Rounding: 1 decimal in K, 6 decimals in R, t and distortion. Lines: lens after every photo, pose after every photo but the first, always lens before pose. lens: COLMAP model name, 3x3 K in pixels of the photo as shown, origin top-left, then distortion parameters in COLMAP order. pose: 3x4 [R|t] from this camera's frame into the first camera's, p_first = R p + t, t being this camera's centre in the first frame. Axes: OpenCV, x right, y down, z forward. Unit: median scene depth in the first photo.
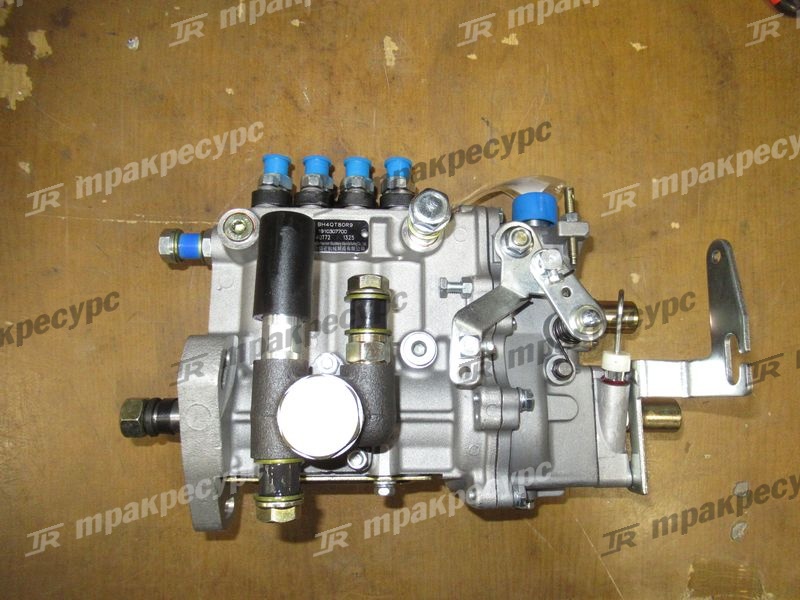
lens RADIAL K [[582.3, 0, 400.0], [0, 582.3, 300.0], [0, 0, 1]] dist [-0.006963, -0.000446]
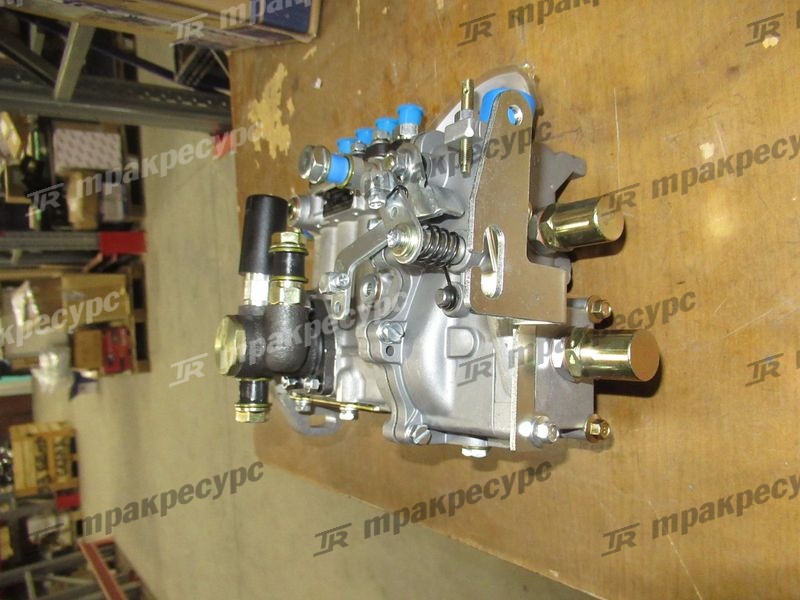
lens RADIAL K [[588.8, 0, 392.4], [0, 588.8, 292.0], [0, 0, 1]] dist [0.001964, -0.001076]
pose [[0.541630, -0.077535, -0.837034, 0.751884], [0.113088, 0.993406, -0.018843, 0.091487], [0.832975, -0.084453, 0.546827, 0.338321]]
